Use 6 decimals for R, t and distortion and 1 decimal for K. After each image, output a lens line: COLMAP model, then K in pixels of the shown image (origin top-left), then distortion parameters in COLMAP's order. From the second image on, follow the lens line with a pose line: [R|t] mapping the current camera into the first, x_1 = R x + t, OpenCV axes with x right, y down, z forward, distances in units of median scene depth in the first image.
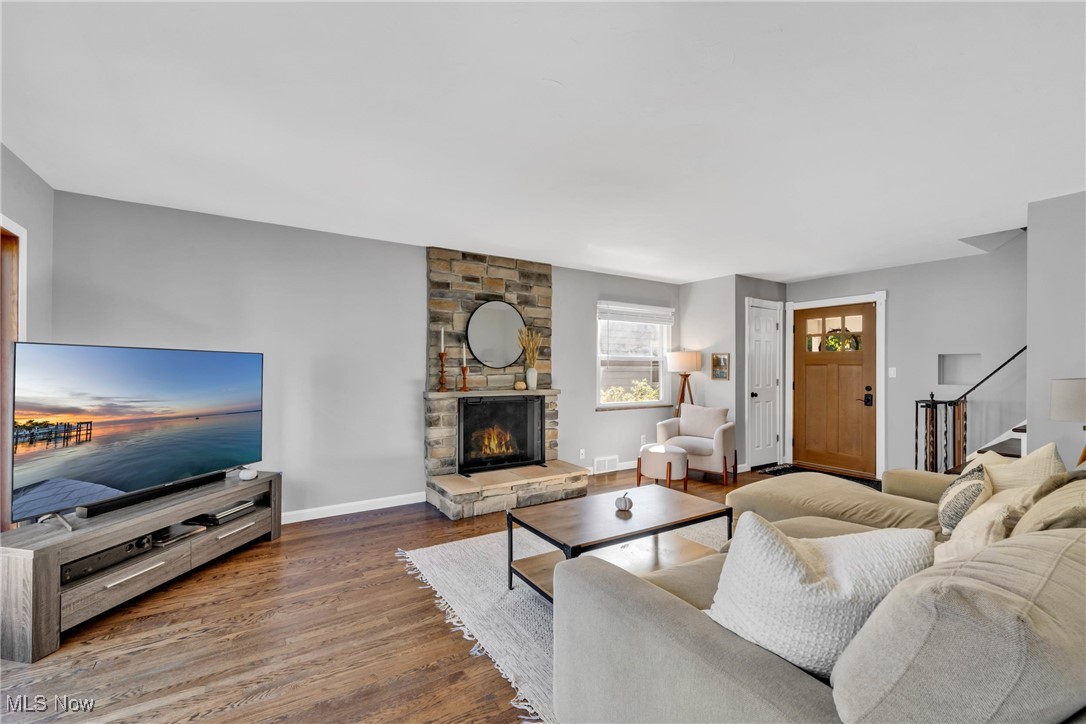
lens RADIAL K [[448.9, 0, 521.7], [0, 448.9, 364.9], [0, 0, 1]] dist [0.002583, -0.001629]
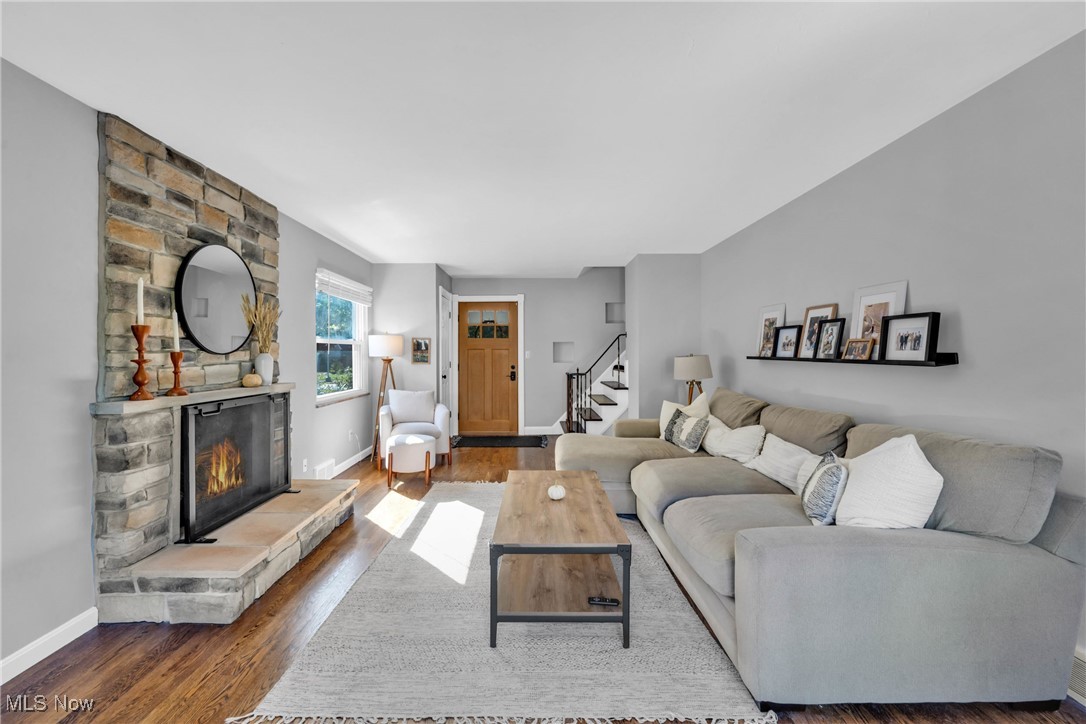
lens RADIAL K [[448.9, 0, 525.4], [0, 448.9, 347.1], [0, 0, 1]] dist [0.002583, -0.001629]
pose [[0.521538, 0.004637, 0.853216, -0.374587], [-0.001078, 0.999988, -0.004775, 0.000397], [-0.853228, 0.001570, 0.521536, 0.326838]]
